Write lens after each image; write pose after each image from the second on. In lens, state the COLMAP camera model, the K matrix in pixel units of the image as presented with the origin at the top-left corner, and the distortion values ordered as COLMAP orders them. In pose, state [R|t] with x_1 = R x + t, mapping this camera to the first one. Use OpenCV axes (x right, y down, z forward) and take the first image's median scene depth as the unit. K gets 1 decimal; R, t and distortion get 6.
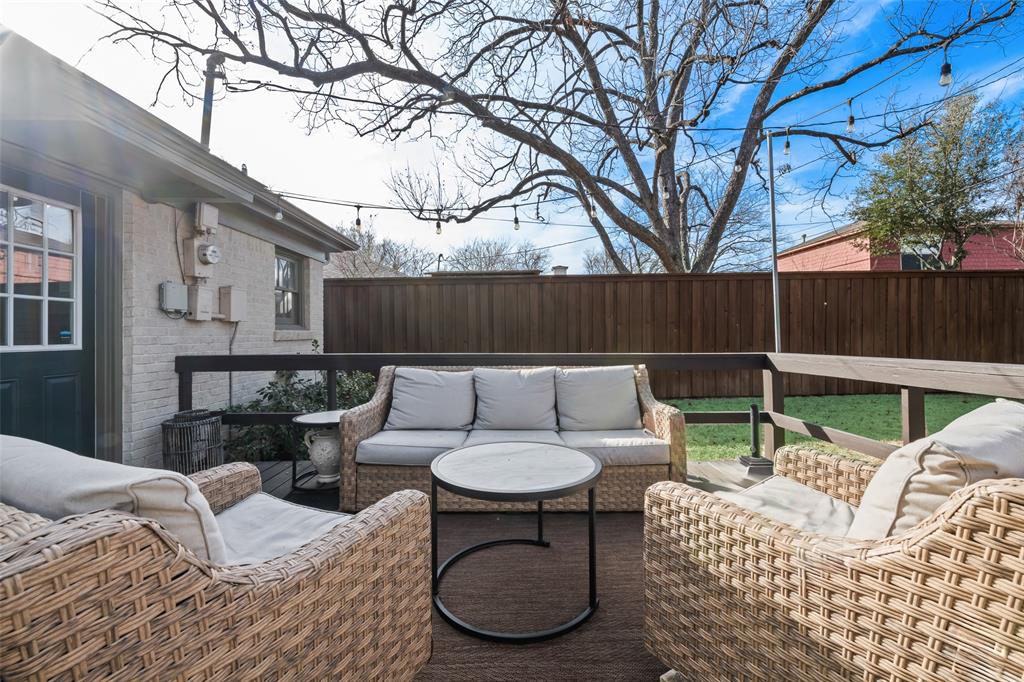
lens RADIAL K [[411.3, 0, 512.2], [0, 411.3, 338.9], [0, 0, 1]] dist [-0.004601, -0.001453]
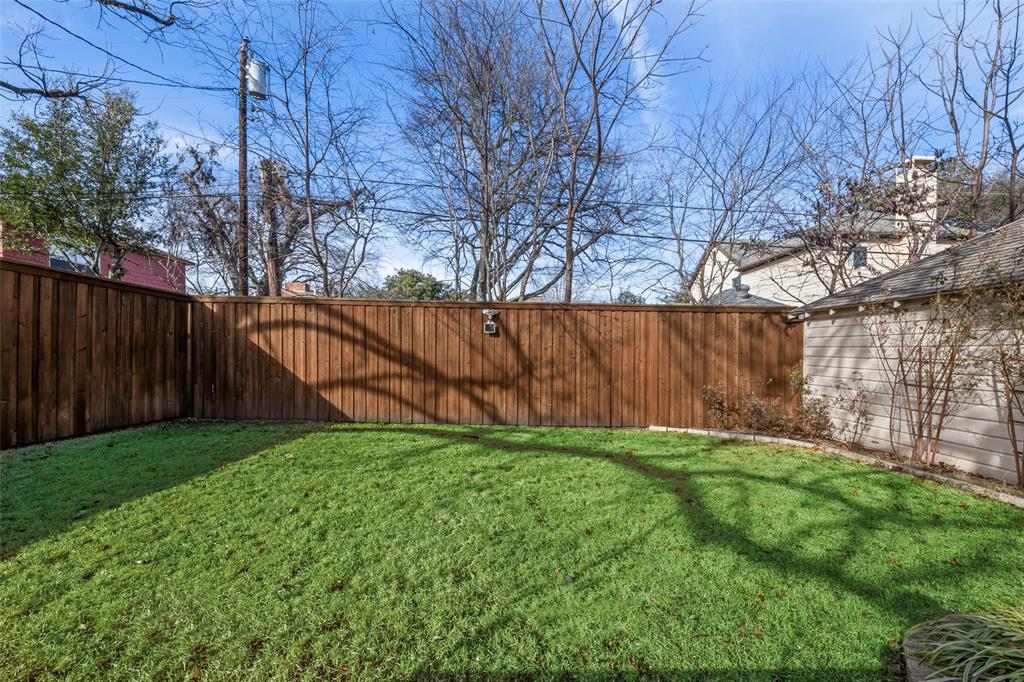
lens RADIAL K [[411.3, 0, 519.4], [0, 411.3, 359.2], [0, 0, 1]] dist [-0.004601, -0.001453]
pose [[-0.024836, 0.009742, 0.999644, 0.264128], [0.000394, 0.999953, -0.009735, -0.001612], [-0.999691, 0.000152, -0.024839, 0.203856]]
